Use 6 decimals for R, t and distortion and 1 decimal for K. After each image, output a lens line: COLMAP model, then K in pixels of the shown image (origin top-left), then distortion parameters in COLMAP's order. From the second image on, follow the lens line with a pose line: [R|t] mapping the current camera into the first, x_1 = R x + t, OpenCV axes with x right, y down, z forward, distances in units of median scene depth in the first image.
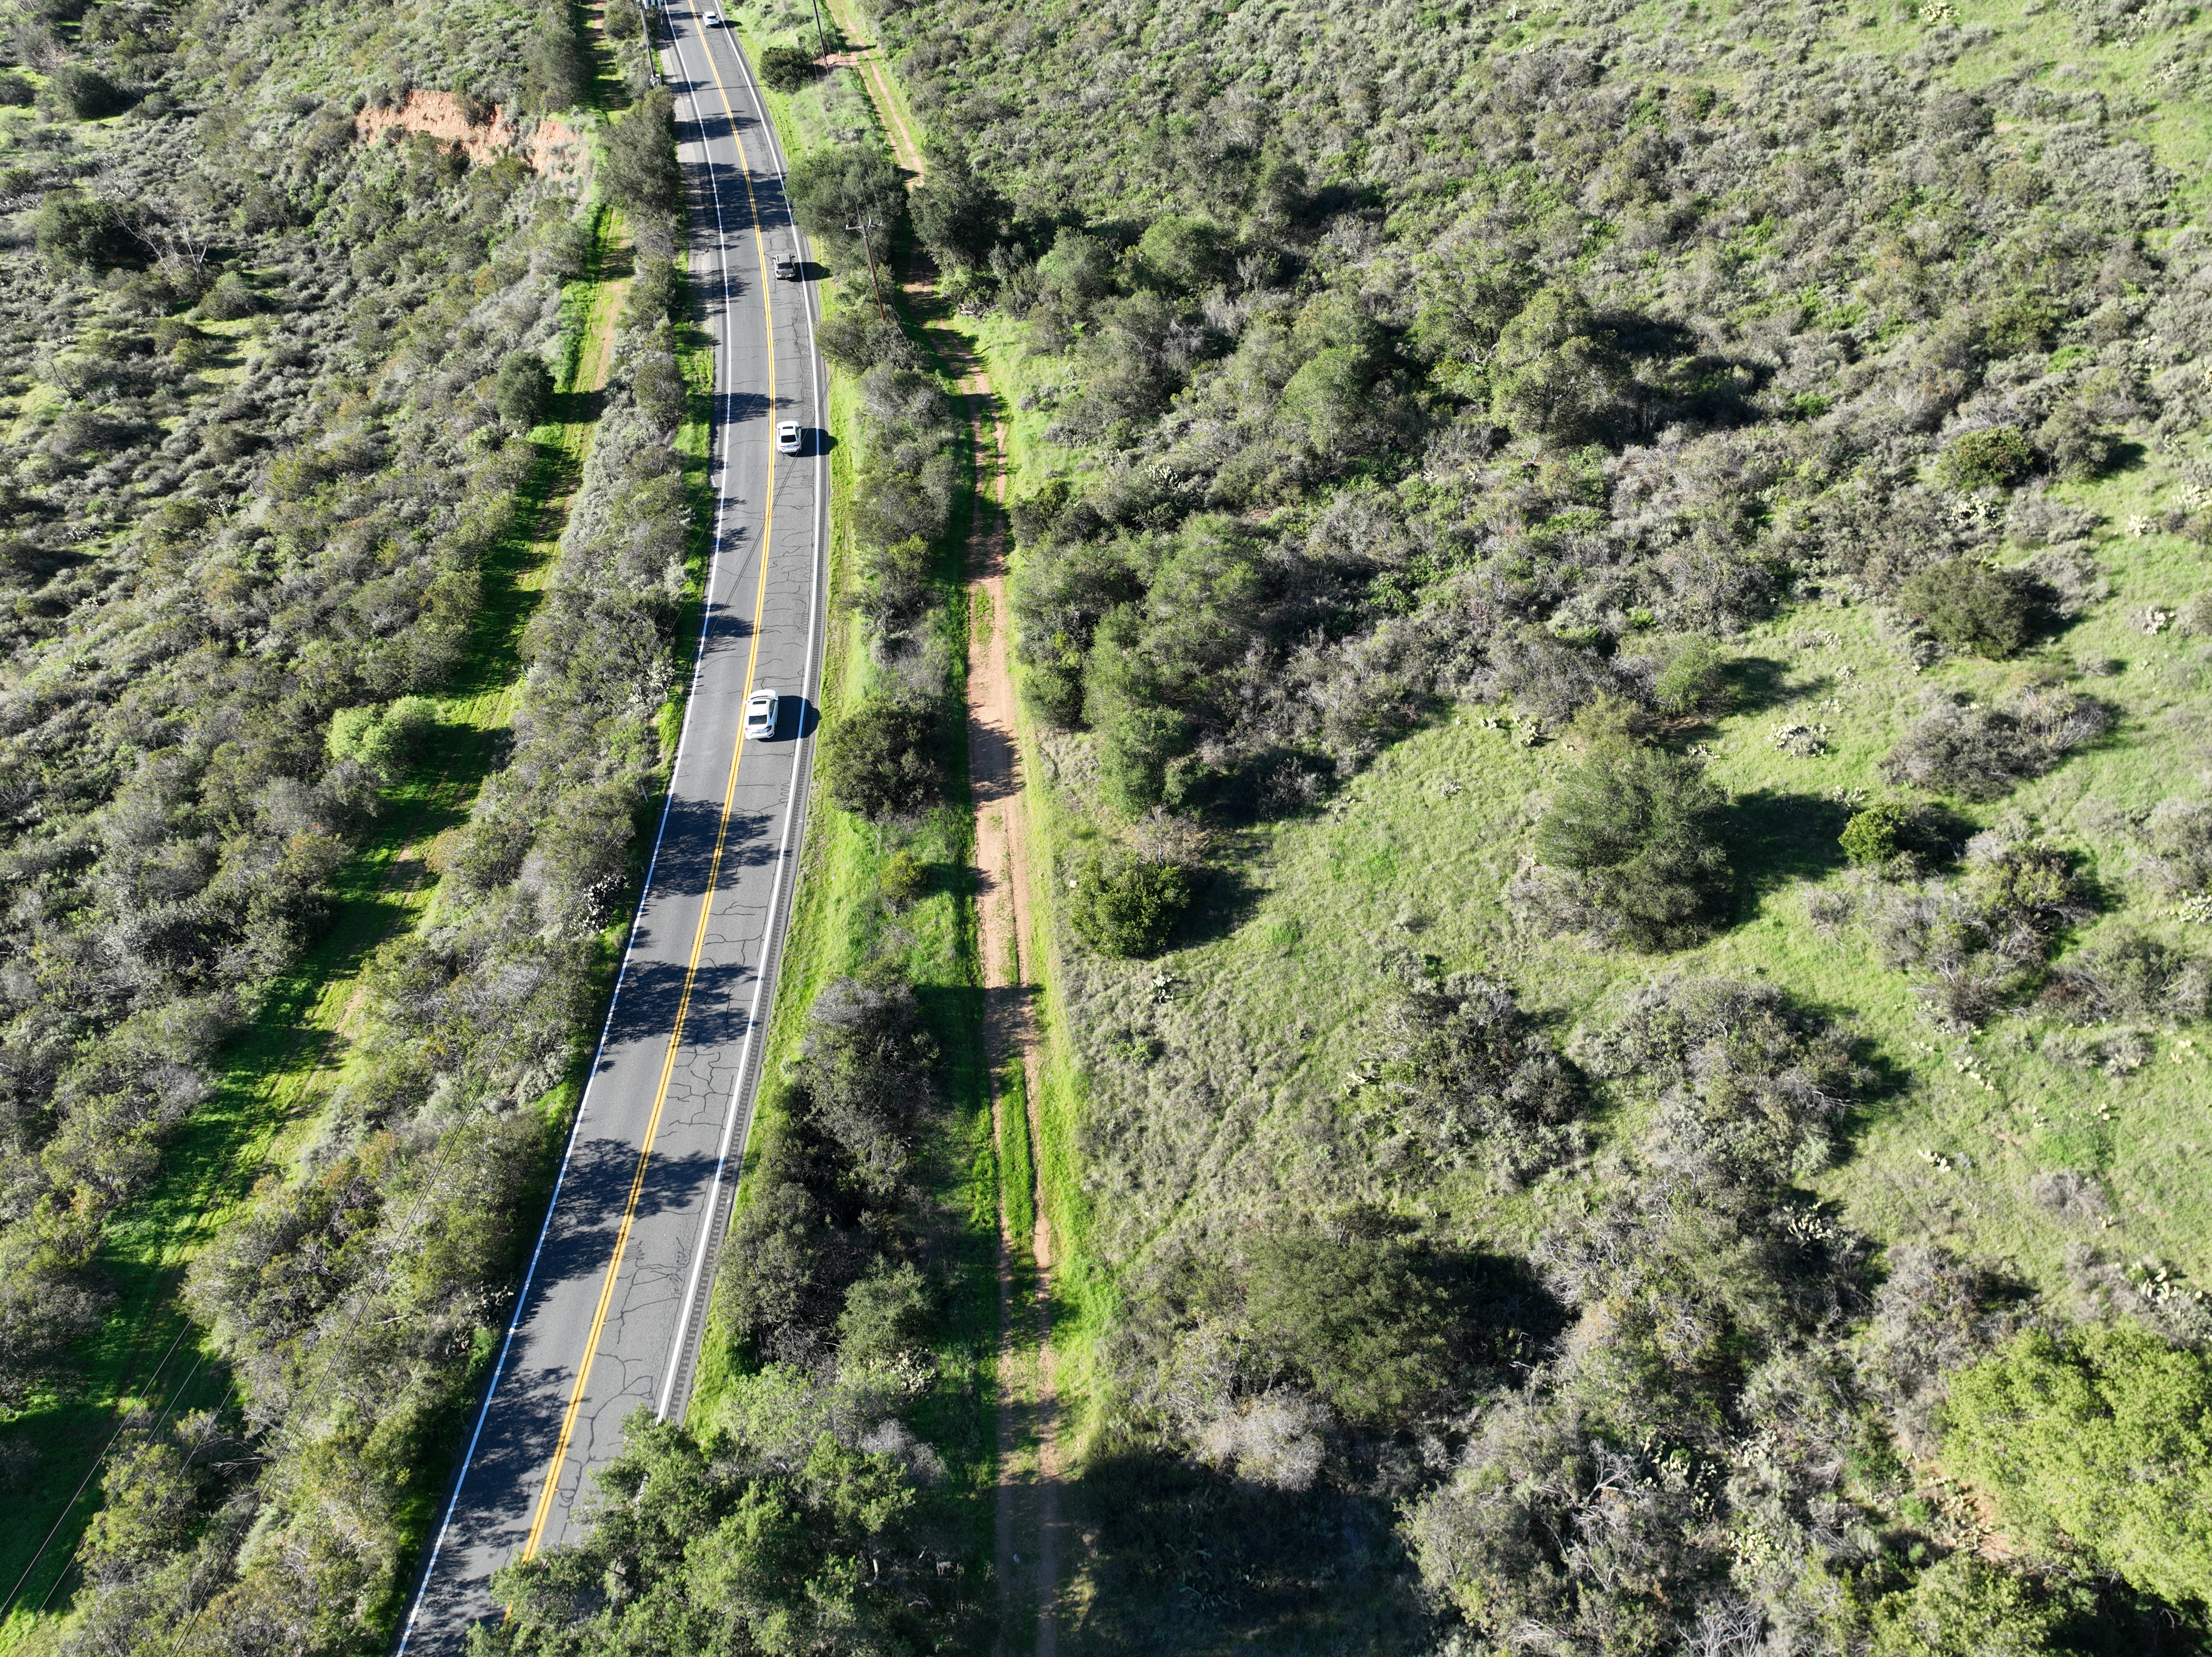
lens RADIAL K [[1548.6, 0, 1112.3], [0, 1548.6, 826.0], [0, 0, 1]] dist [-0.004979, 0.020623]
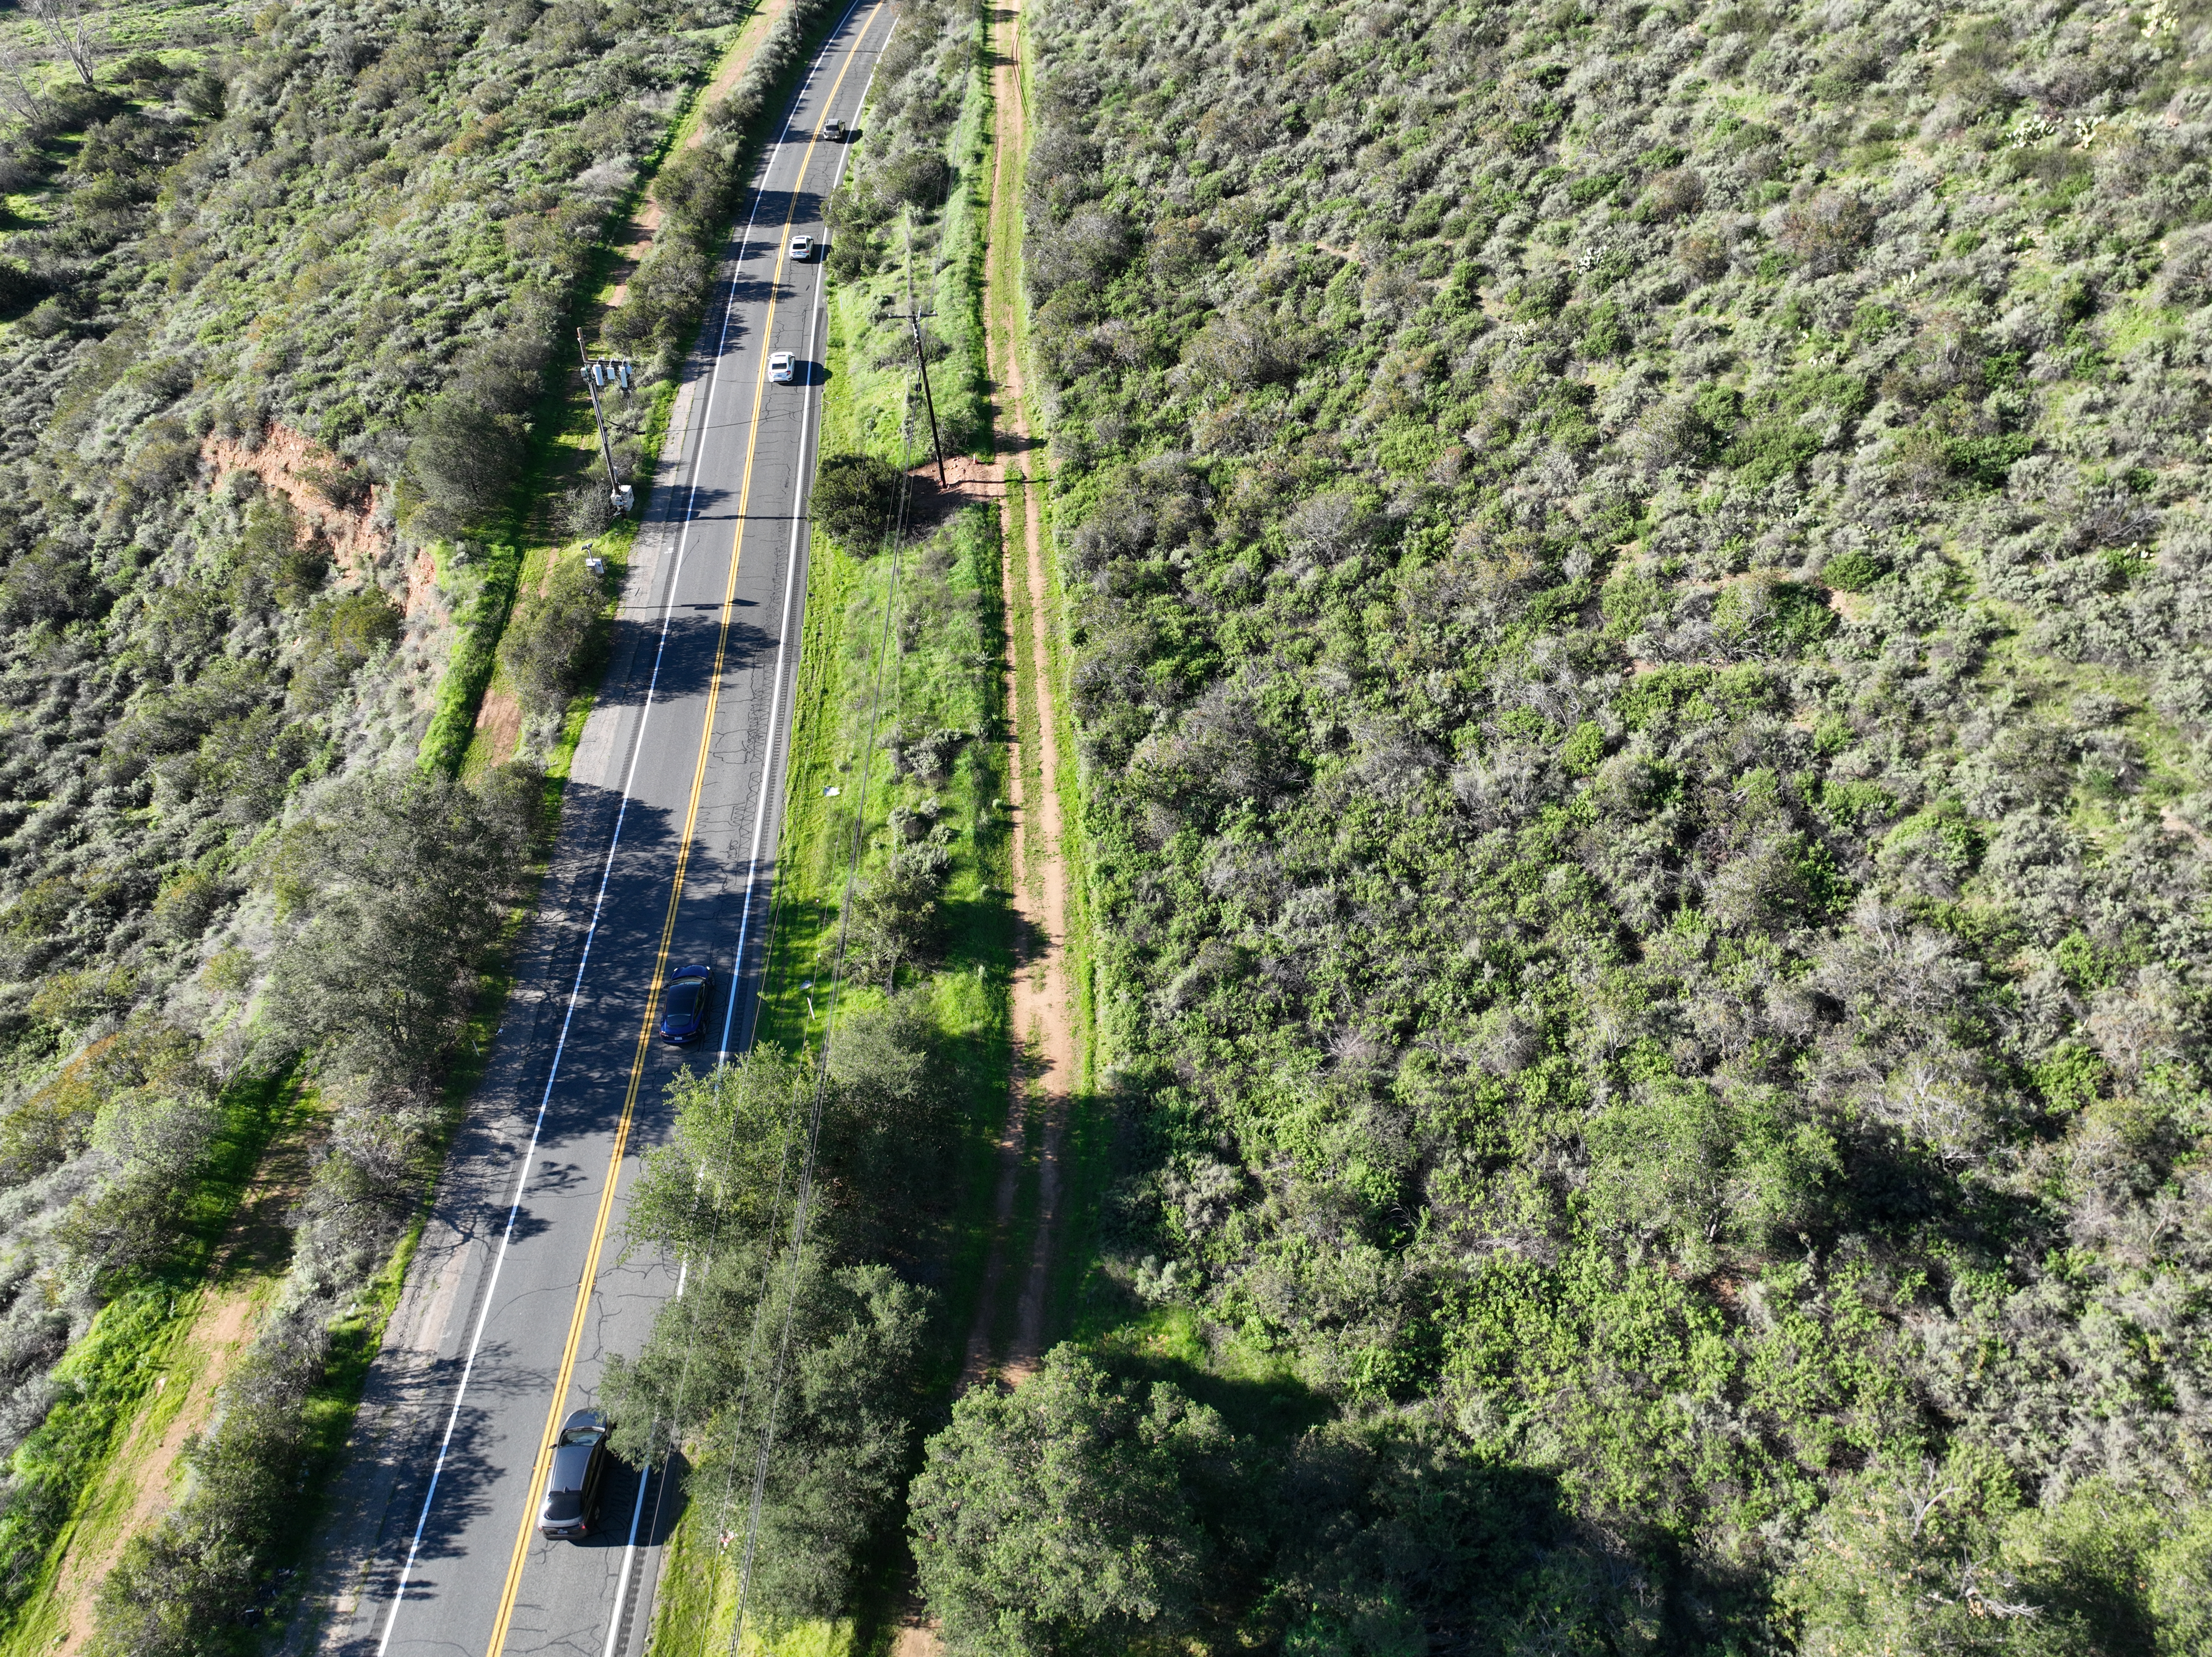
lens RADIAL K [[1523.4, 0, 1100.8], [0, 1523.4, 828.8], [0, 0, 1]] dist [0.001444, 0.009399]
pose [[0.983258, 0.123112, -0.134343, -0.059436], [-0.121609, 0.992389, 0.019370, -0.469675], [0.135705, -0.002708, 0.990746, 0.596760]]
